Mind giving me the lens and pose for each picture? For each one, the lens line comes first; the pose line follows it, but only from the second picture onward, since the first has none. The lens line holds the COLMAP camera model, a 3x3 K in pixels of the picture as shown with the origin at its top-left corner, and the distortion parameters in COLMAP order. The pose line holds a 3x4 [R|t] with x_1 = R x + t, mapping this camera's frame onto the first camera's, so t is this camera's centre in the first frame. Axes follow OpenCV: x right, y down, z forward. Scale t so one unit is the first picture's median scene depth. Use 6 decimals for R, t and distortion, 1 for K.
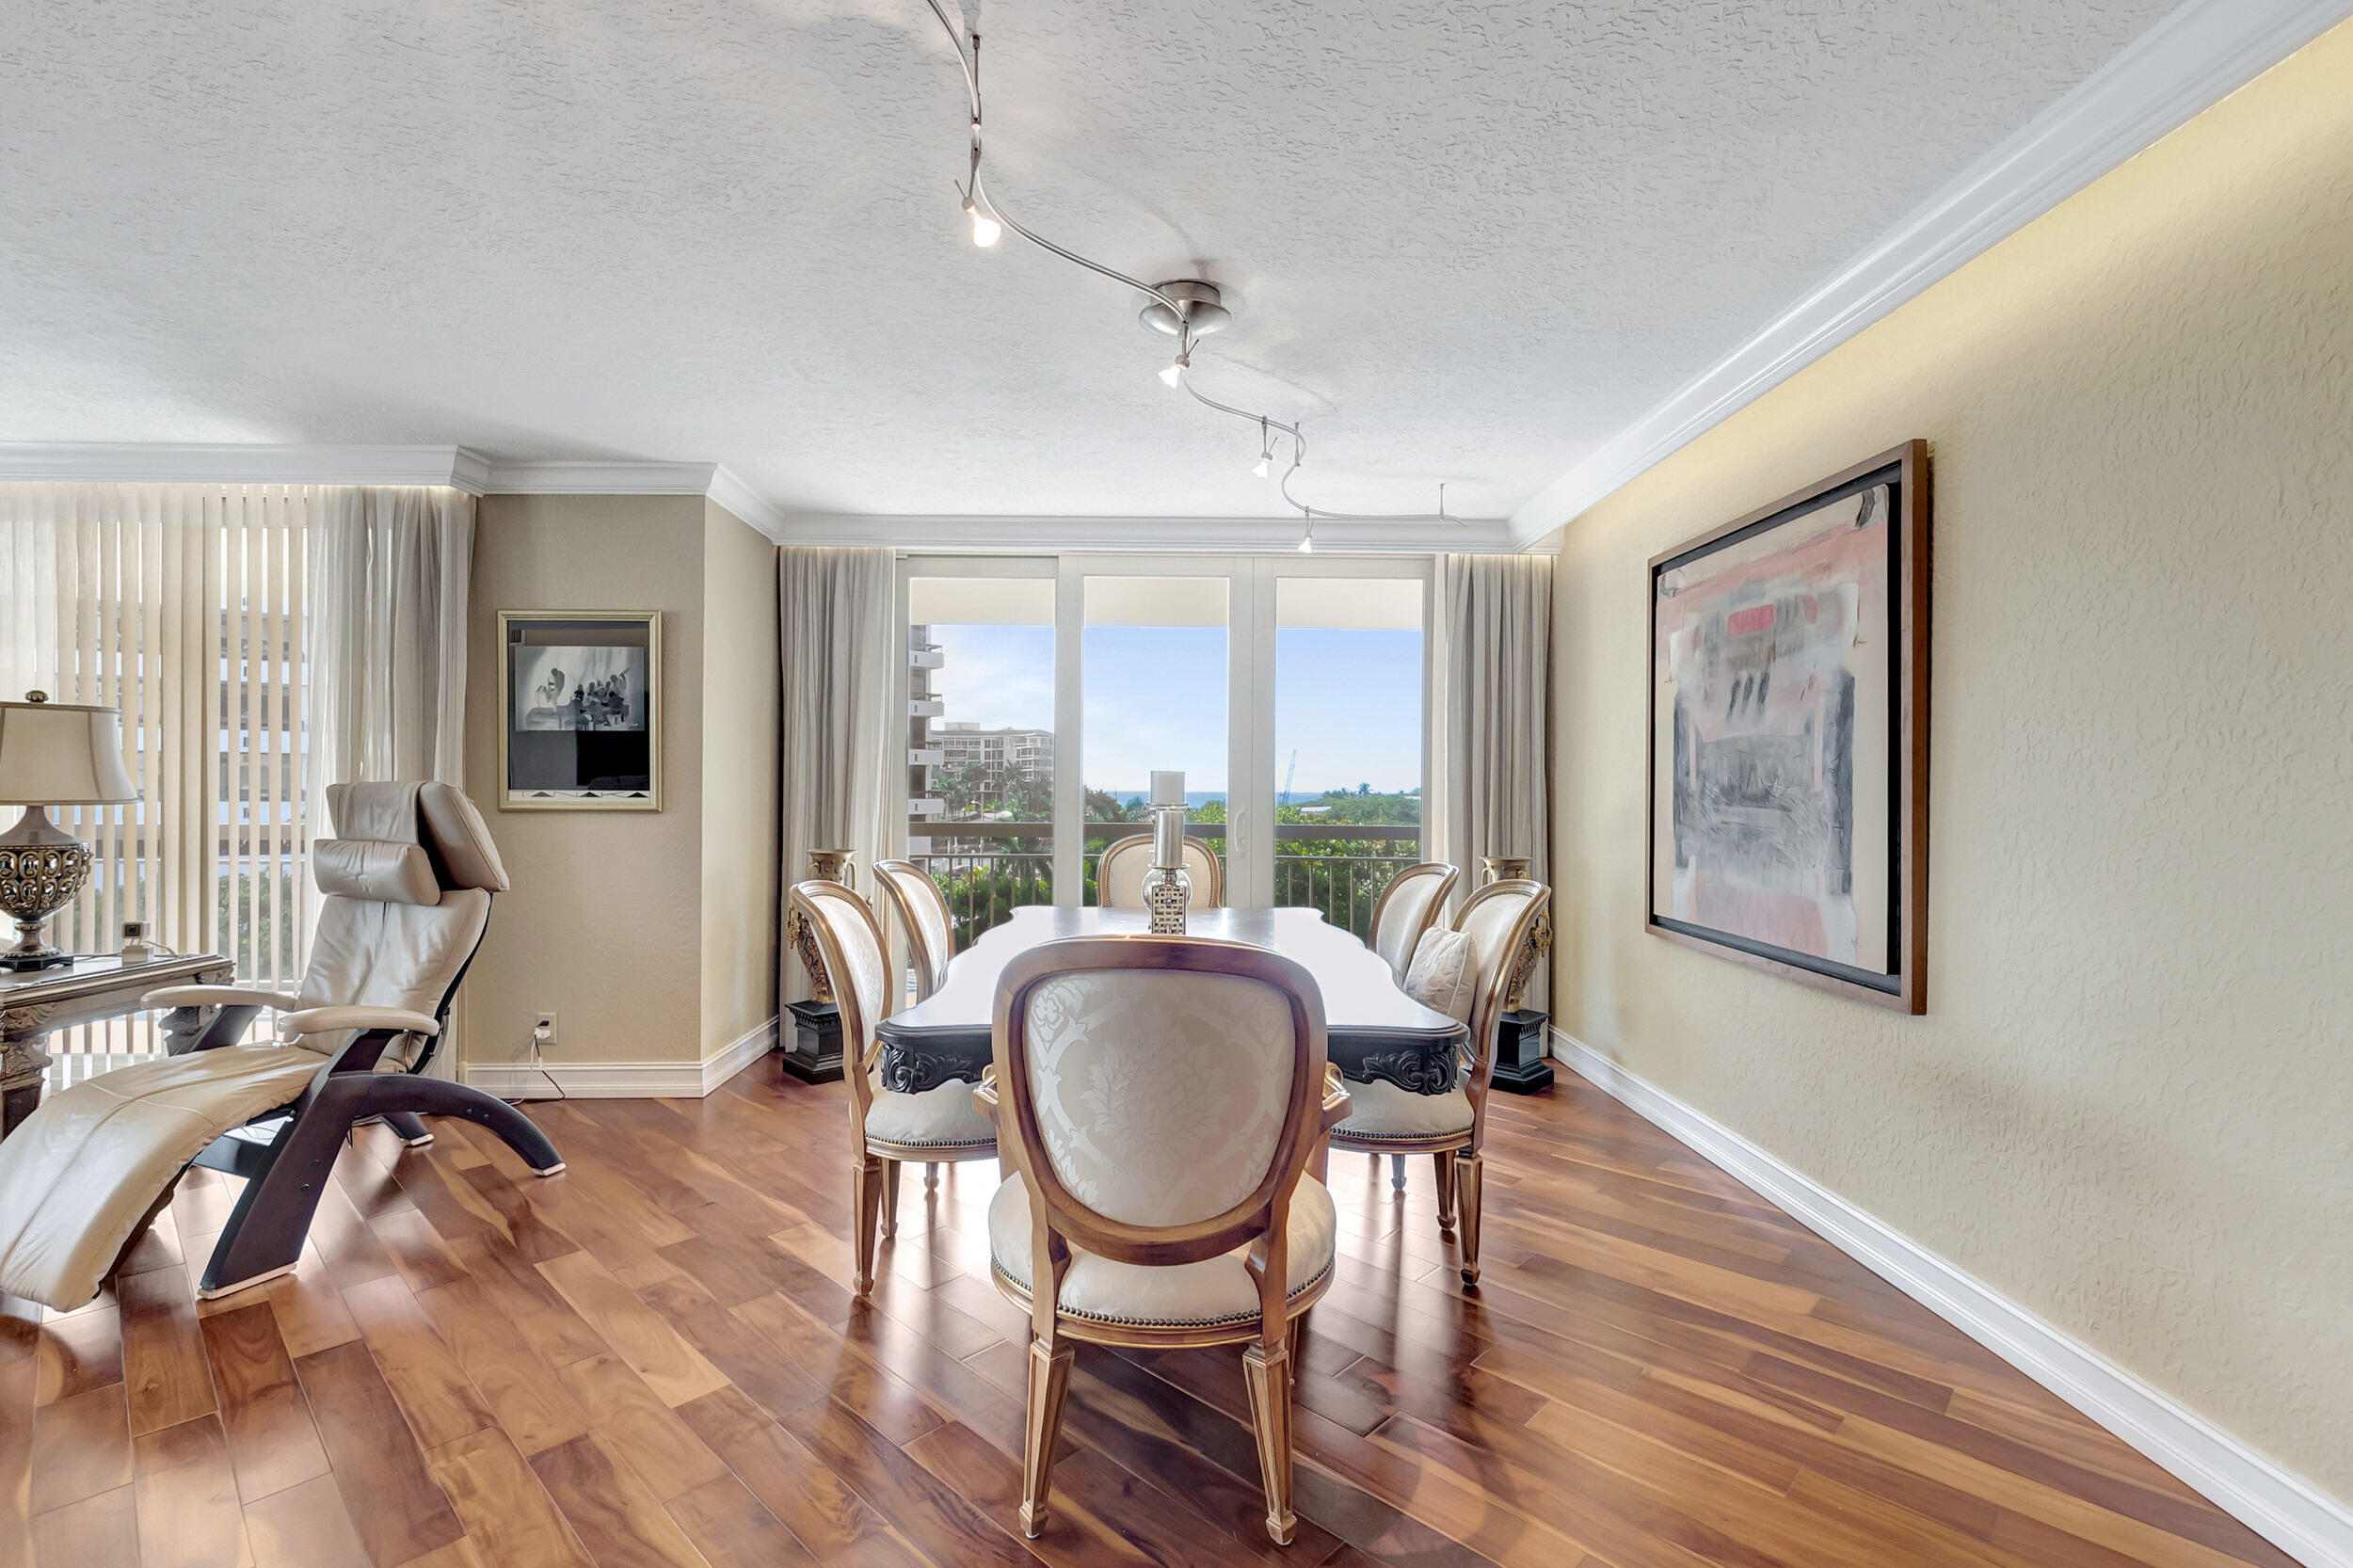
lens RADIAL K [[1046.6, 0, 1146.7], [0, 1046.6, 777.6], [0, 0, 1]] dist [0.000065, 0.000572]
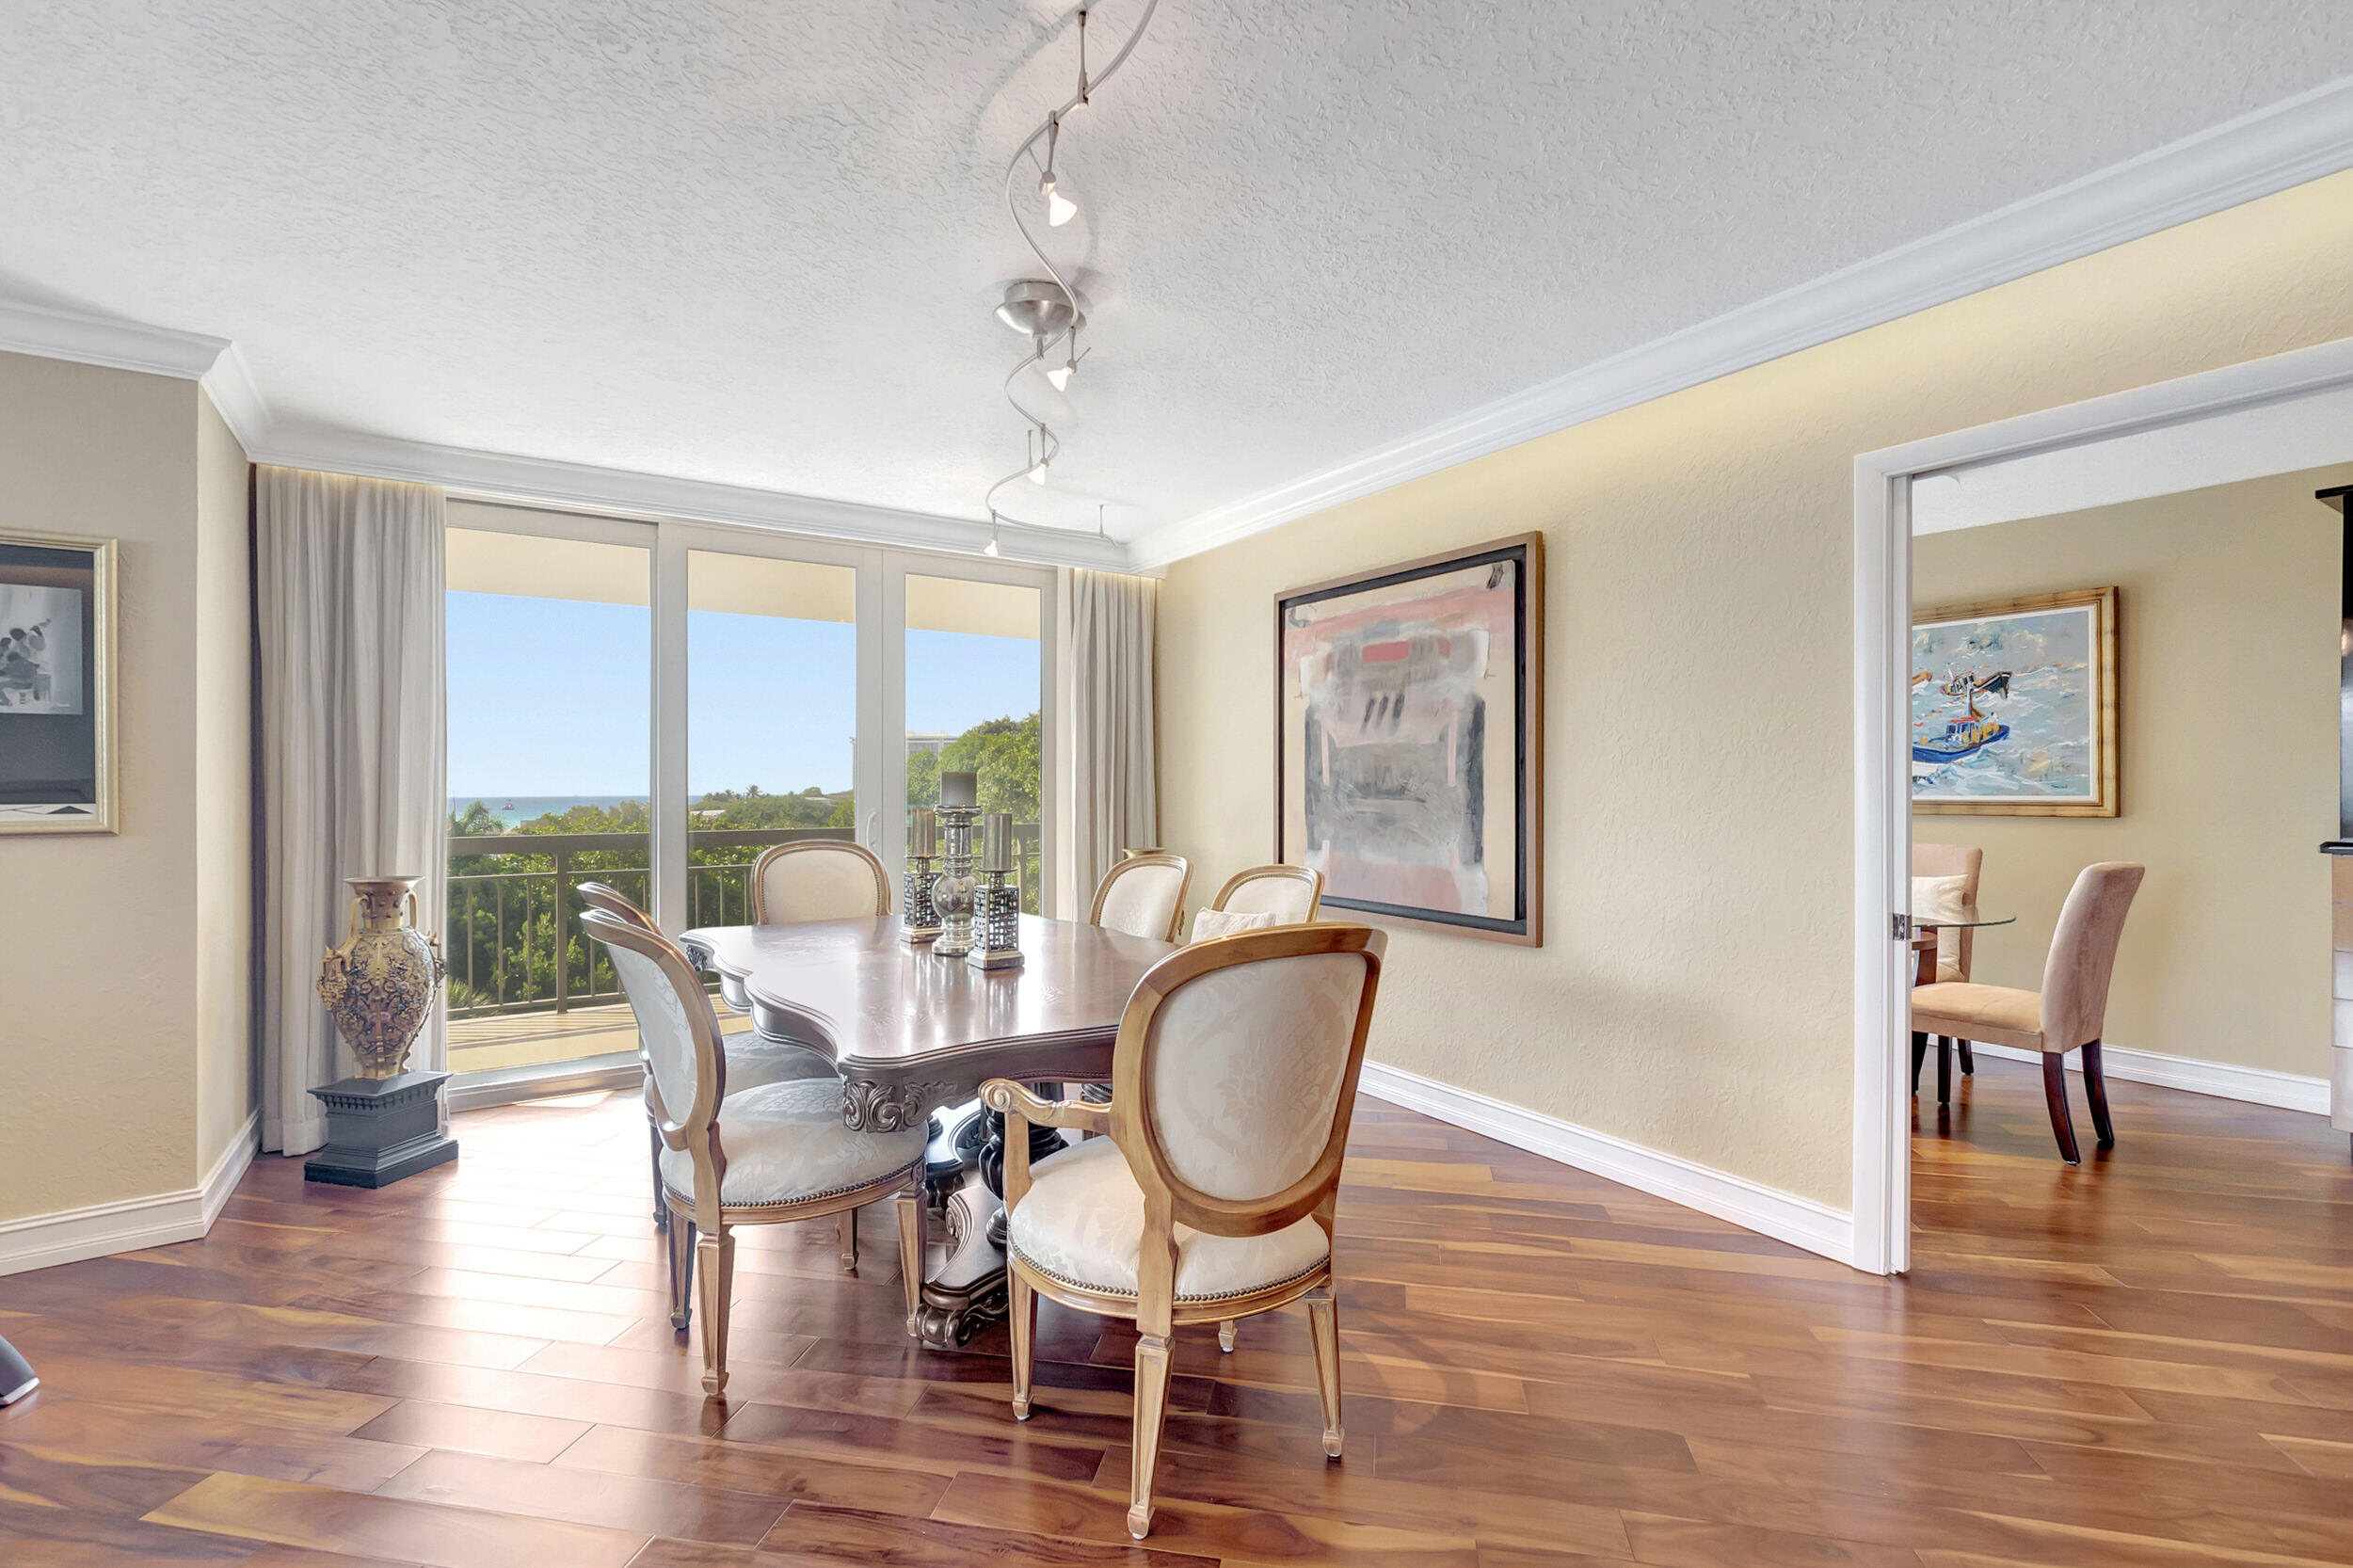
lens RADIAL K [[1055.0, 0, 1144.8], [0, 1055.0, 781.4], [0, 0, 1]] dist [0.006238, -0.005386]
pose [[0.842498, -0.007092, 0.538652, -0.395069], [0.005315, 0.999974, 0.004853, -0.001892], [-0.538673, -0.001226, 0.842514, 0.089676]]
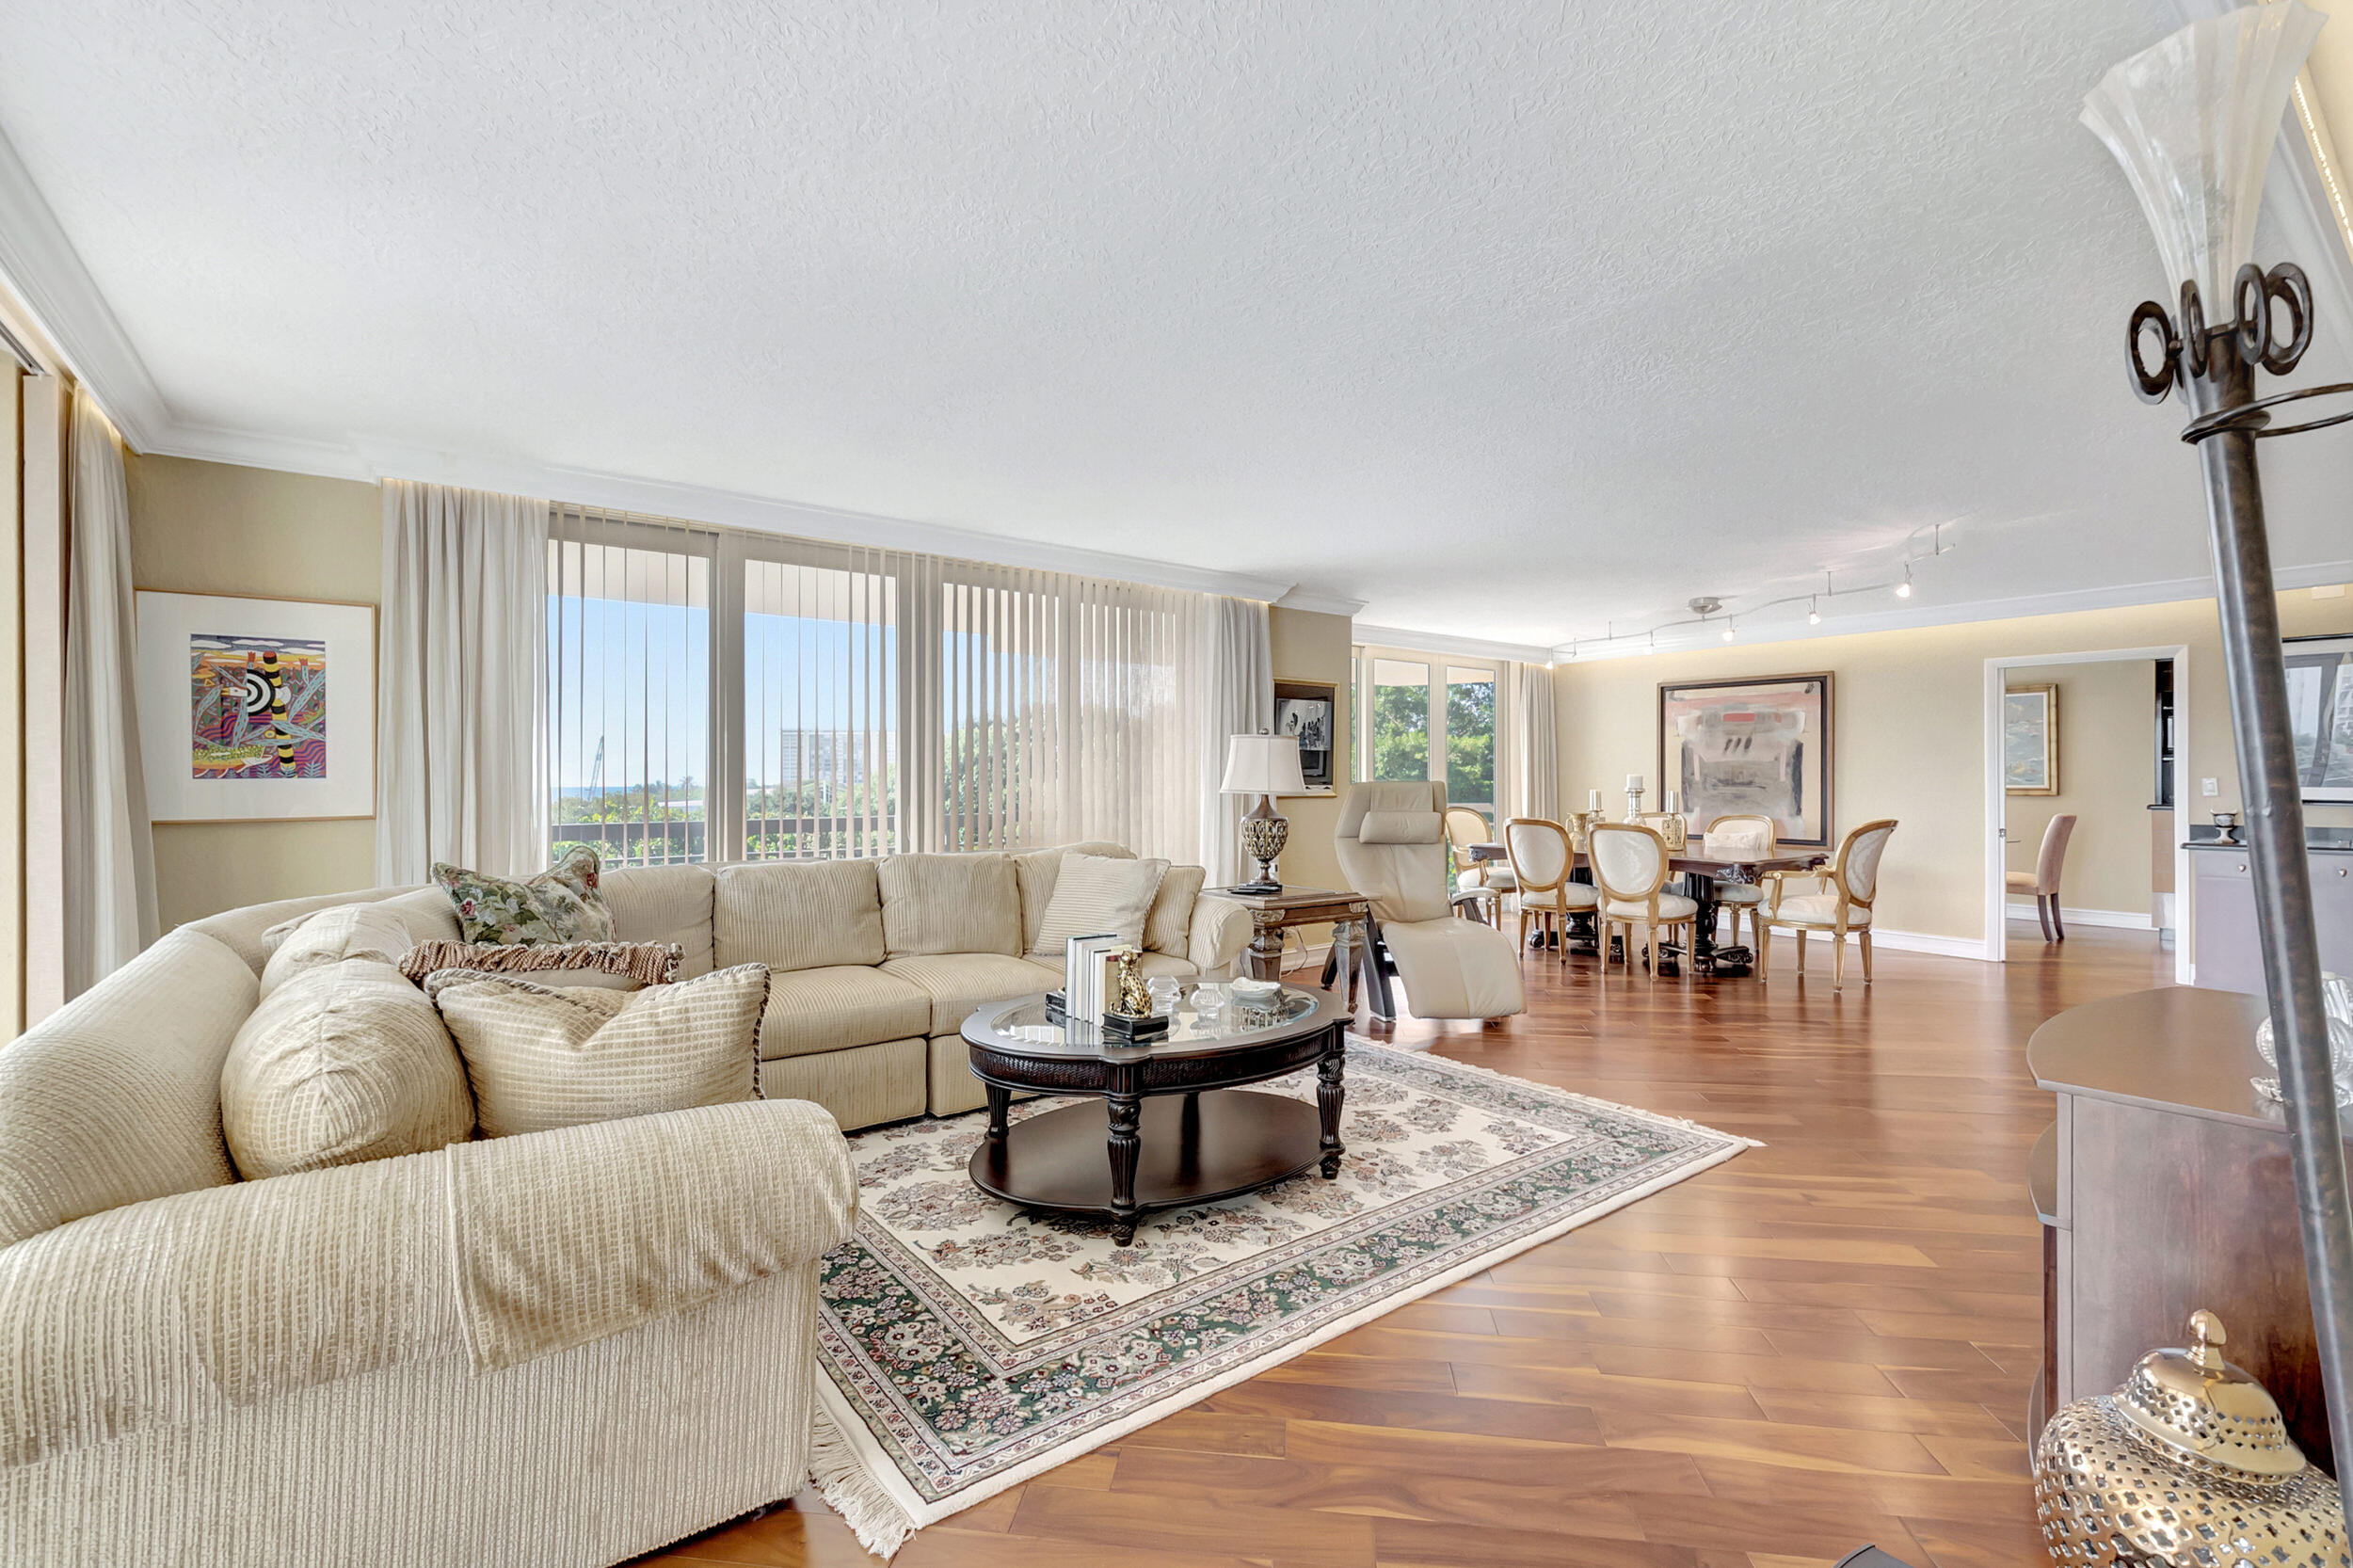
lens RADIAL K [[1046.6, 0, 1146.7], [0, 1046.6, 777.6], [0, 0, 1]] dist [0.000065, 0.000572]
pose [[0.801626, -0.008517, 0.597765, -2.481695], [0.004369, 0.999955, 0.008388, -0.028193], [-0.597809, -0.004113, 0.801628, -0.267535]]
